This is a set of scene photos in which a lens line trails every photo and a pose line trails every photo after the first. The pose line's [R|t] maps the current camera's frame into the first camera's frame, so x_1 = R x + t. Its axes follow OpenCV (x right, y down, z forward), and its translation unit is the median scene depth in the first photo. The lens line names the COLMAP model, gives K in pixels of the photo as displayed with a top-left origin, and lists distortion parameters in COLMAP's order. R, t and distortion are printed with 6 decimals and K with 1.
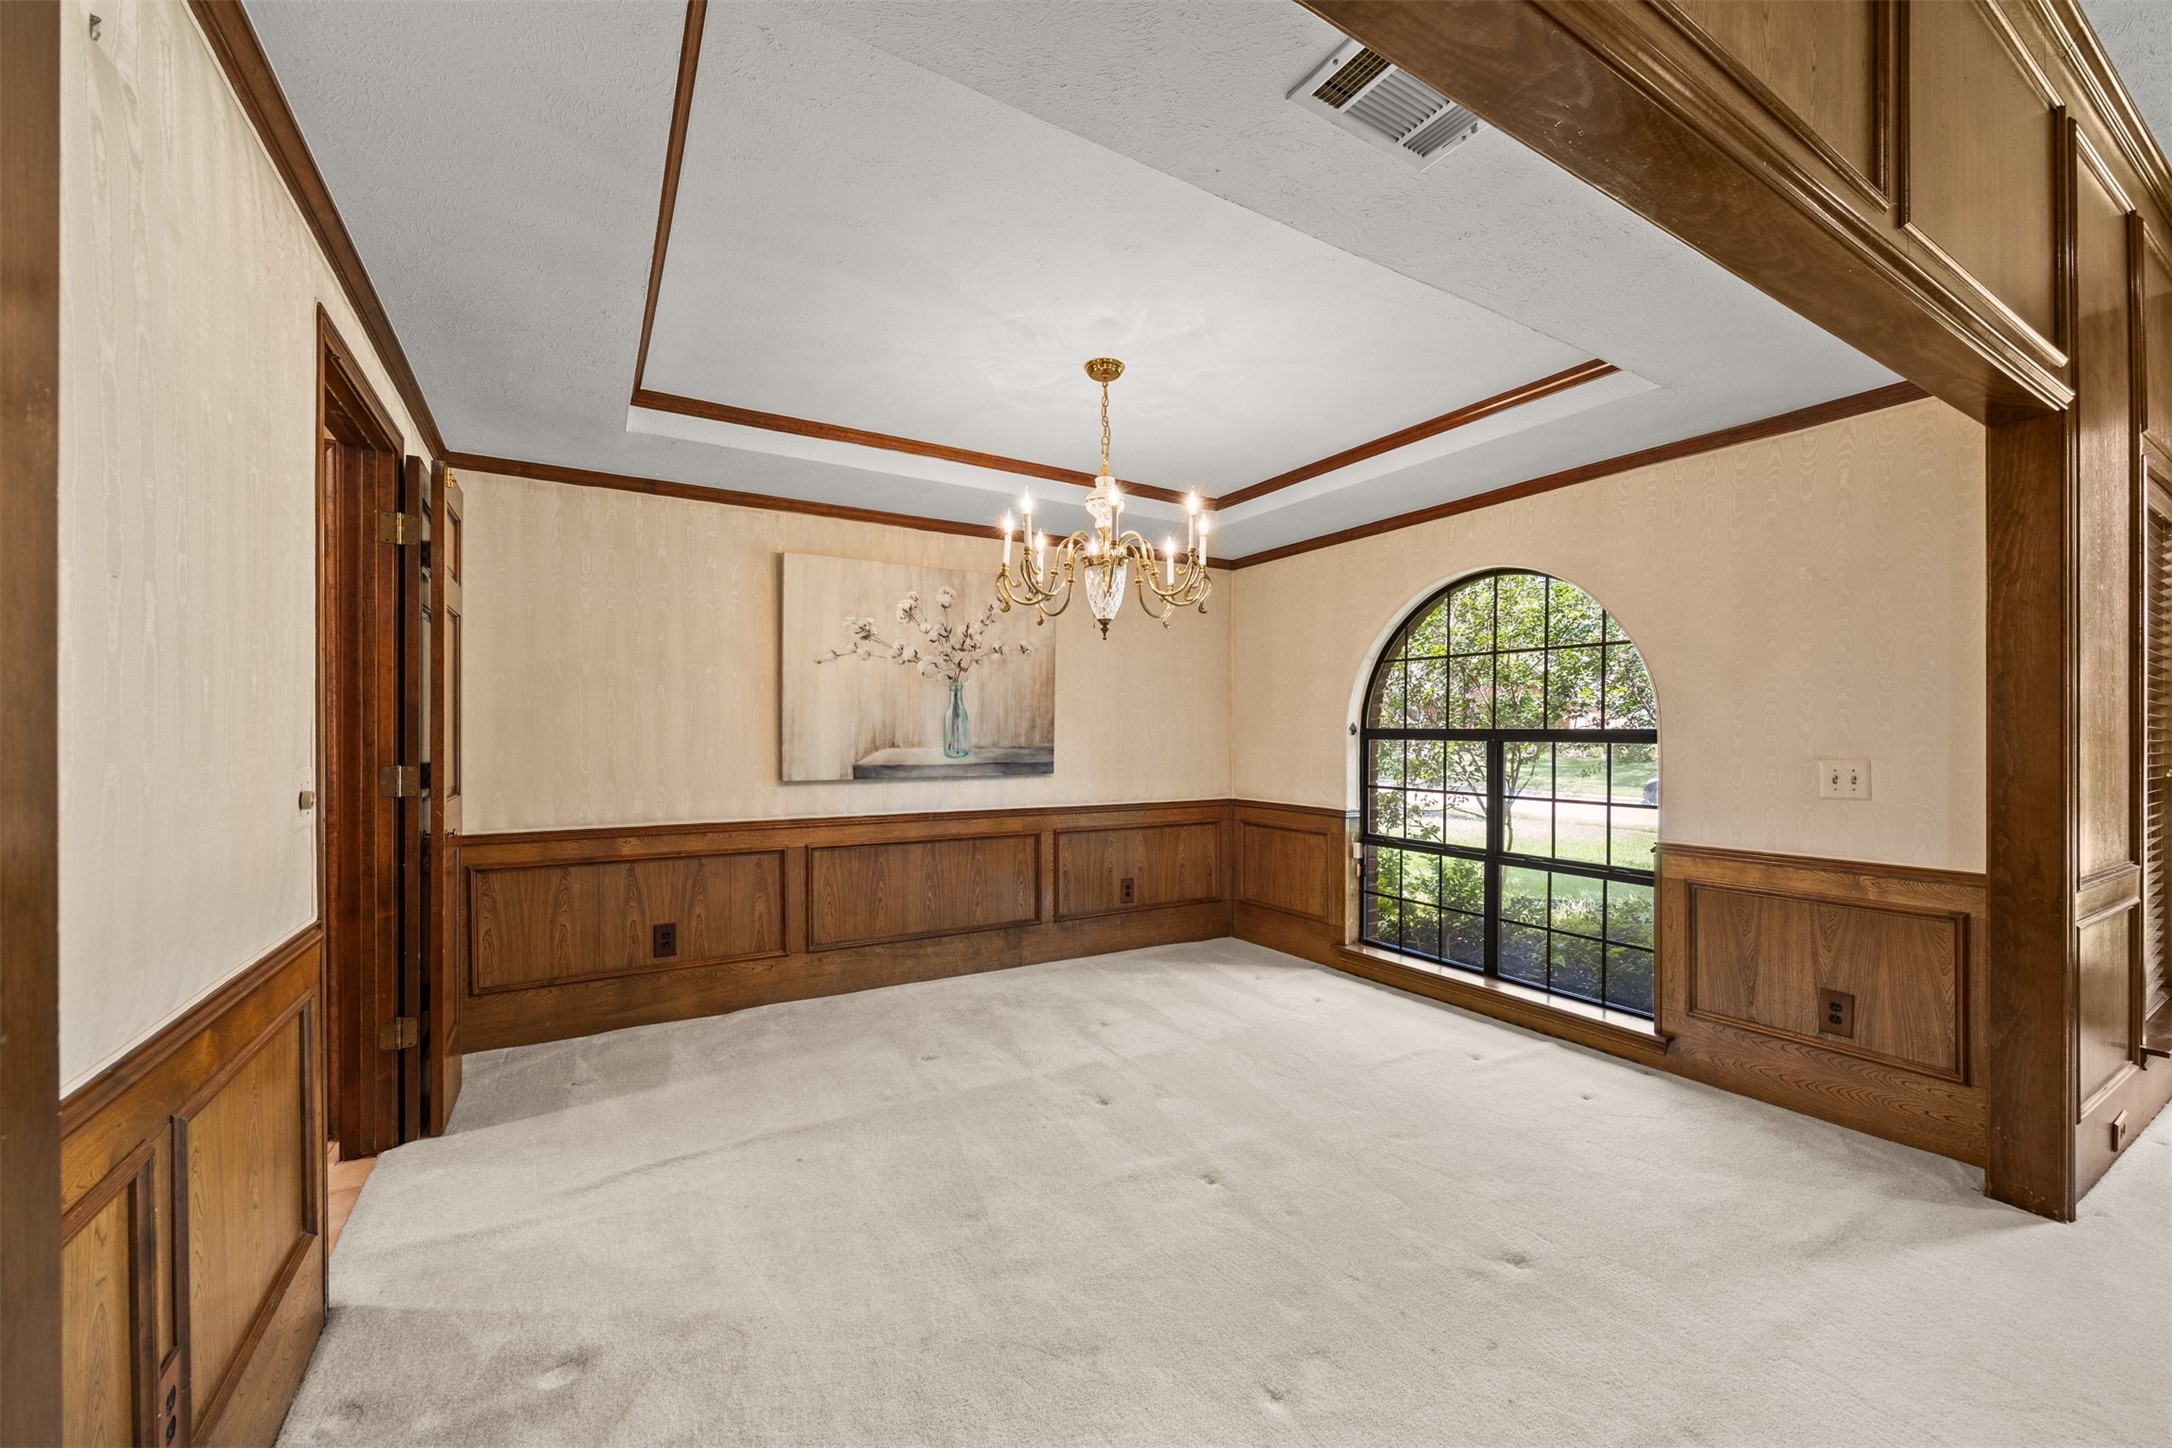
lens RADIAL K [[843.3, 0, 1086.6], [0, 843.3, 739.2], [0, 0, 1]] dist [-0.005370, 0.000830]
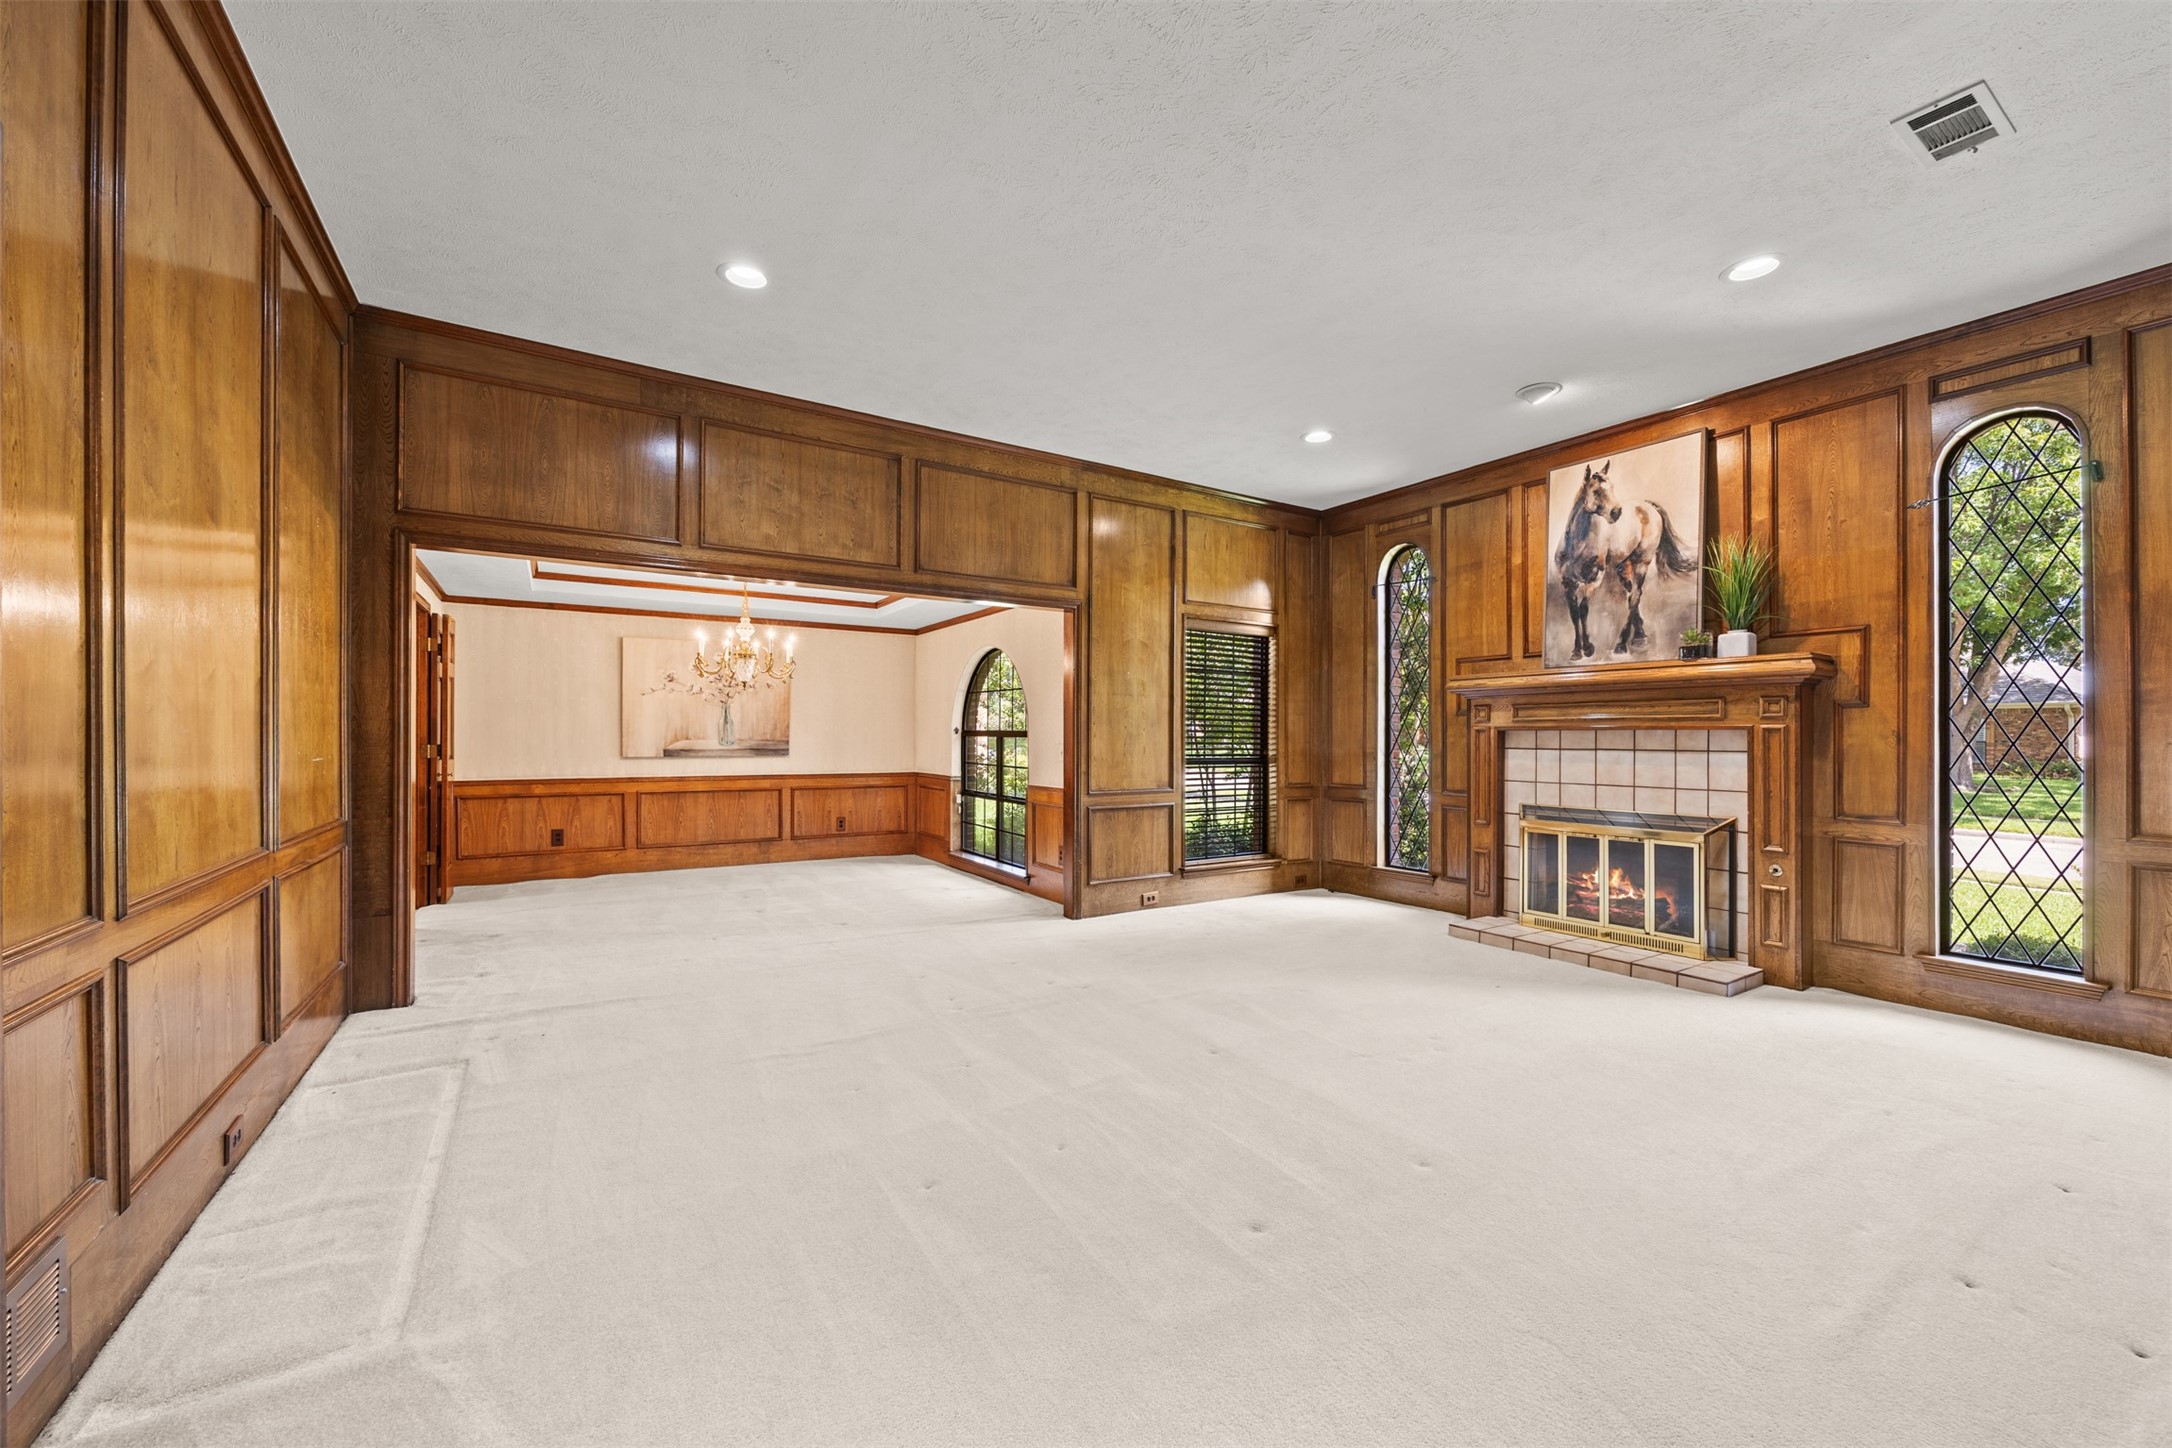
lens RADIAL K [[843.3, 0, 1081.7], [0, 843.3, 738.9], [0, 0, 1]] dist [-0.005370, 0.000830]
pose [[0.999890, 0.002340, 0.014653, 0.634715], [-0.002332, 0.999997, -0.000608, 0.007143], [-0.014654, 0.000574, 0.999892, -0.897640]]
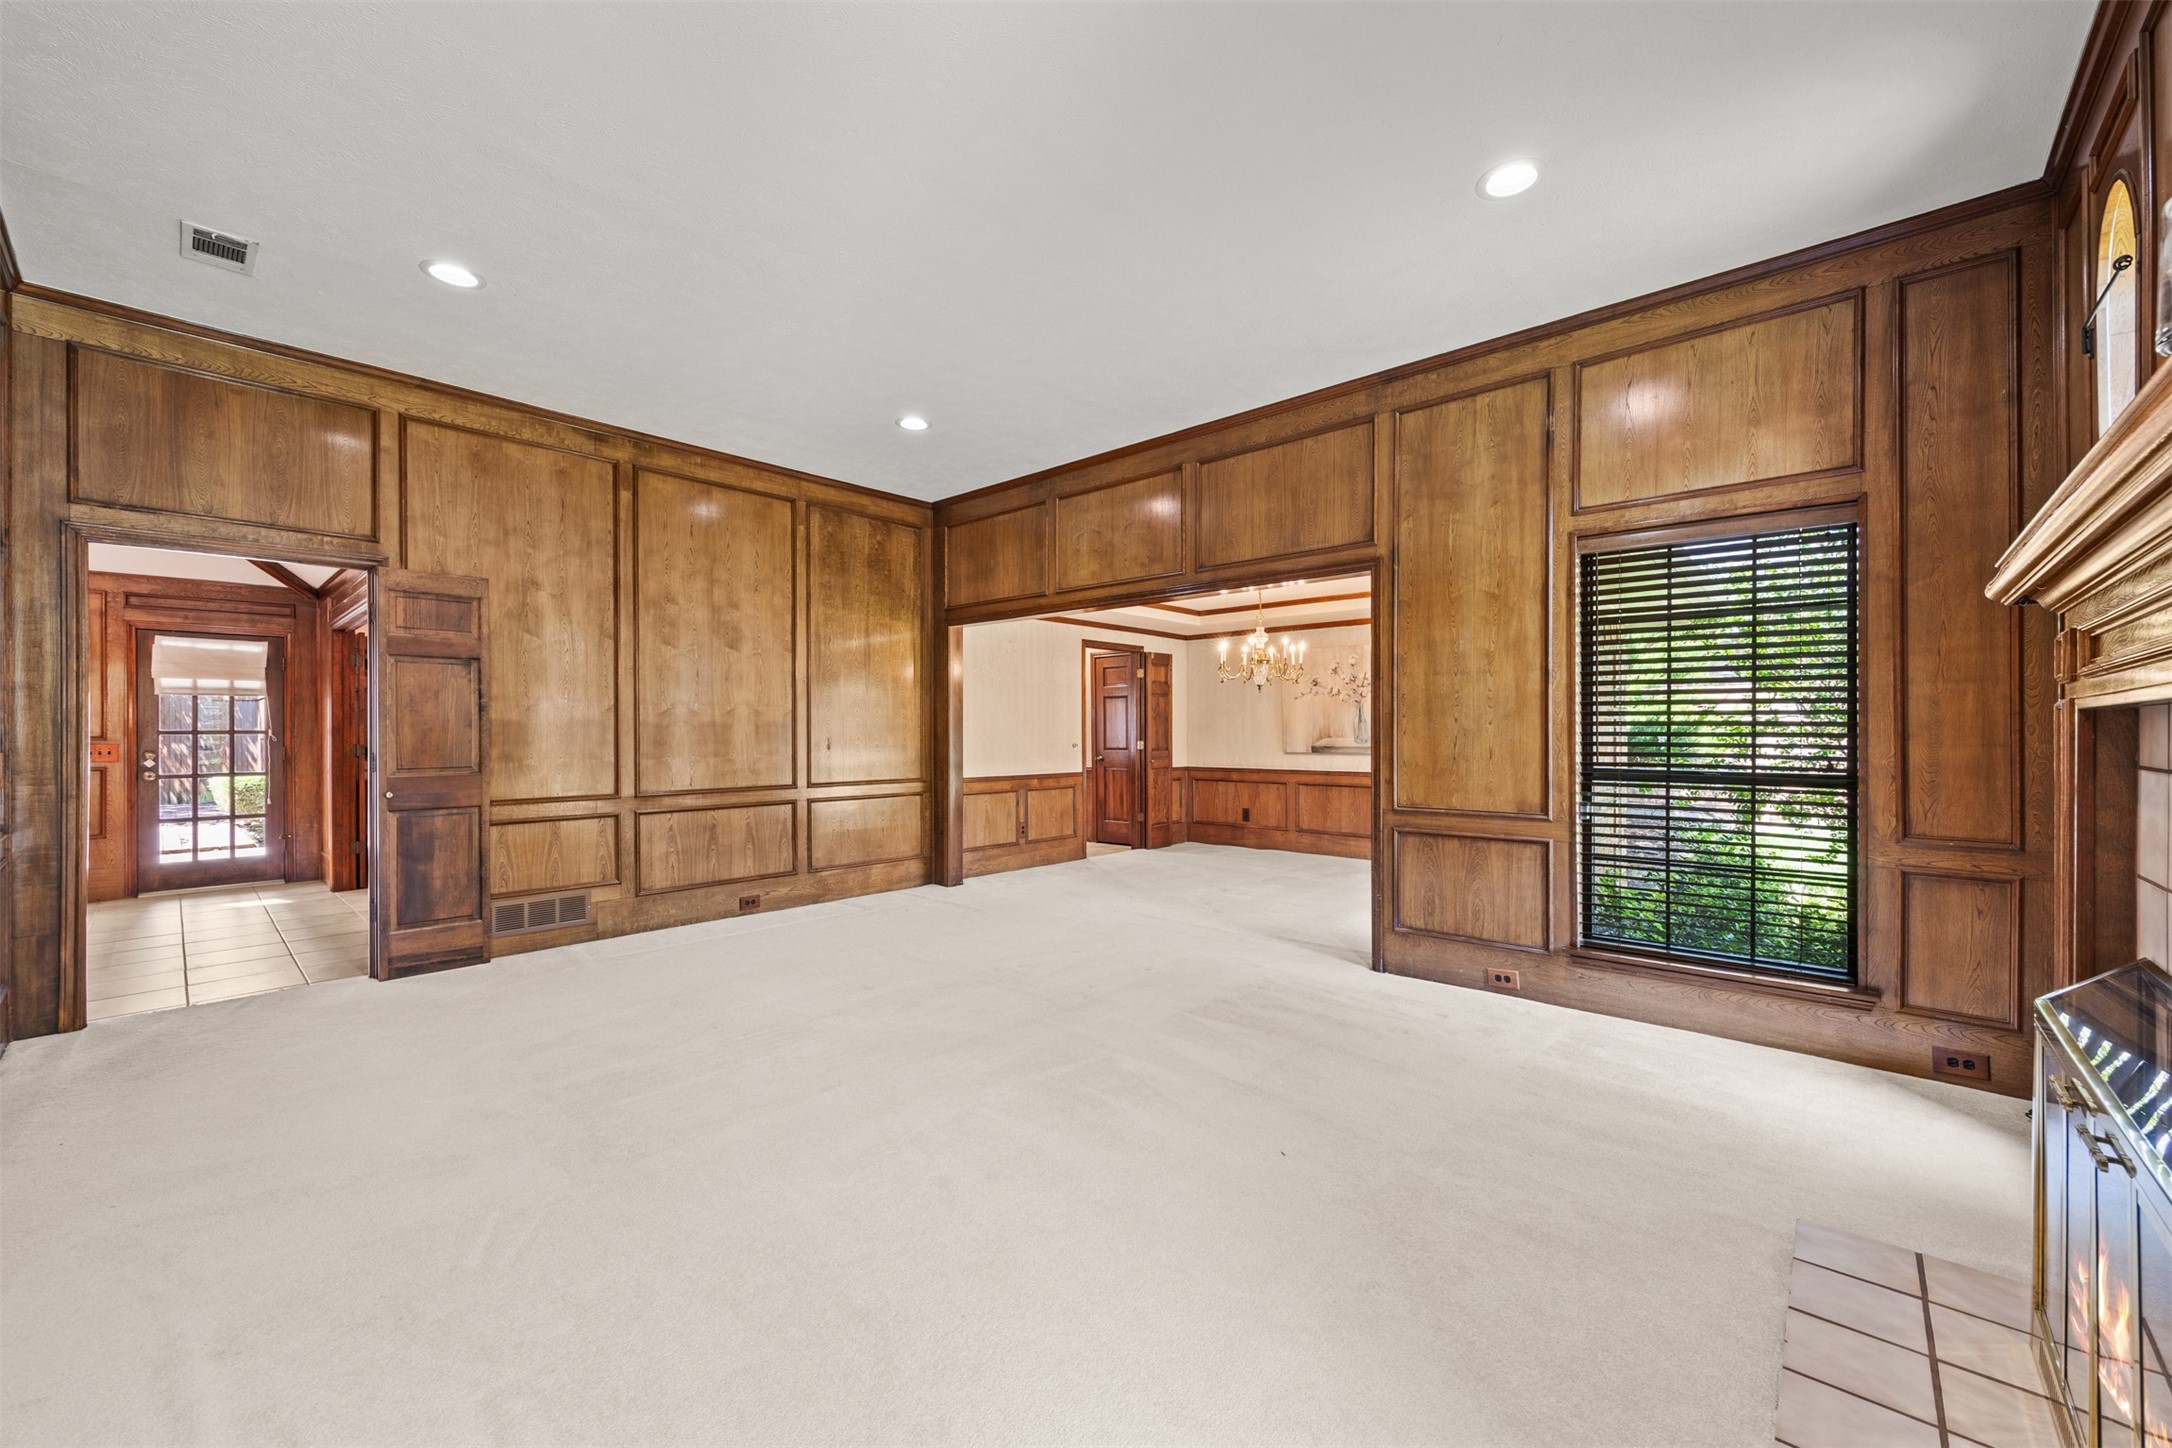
lens RADIAL K [[843.3, 0, 1099.8], [0, 843.3, 731.1], [0, 0, 1]] dist [-0.005370, 0.000830]
pose [[0.287612, -0.004395, -0.957737, 1.617507], [-0.001534, 0.999986, -0.005050, 0.004997], [0.957746, 0.002922, 0.287602, -0.114285]]
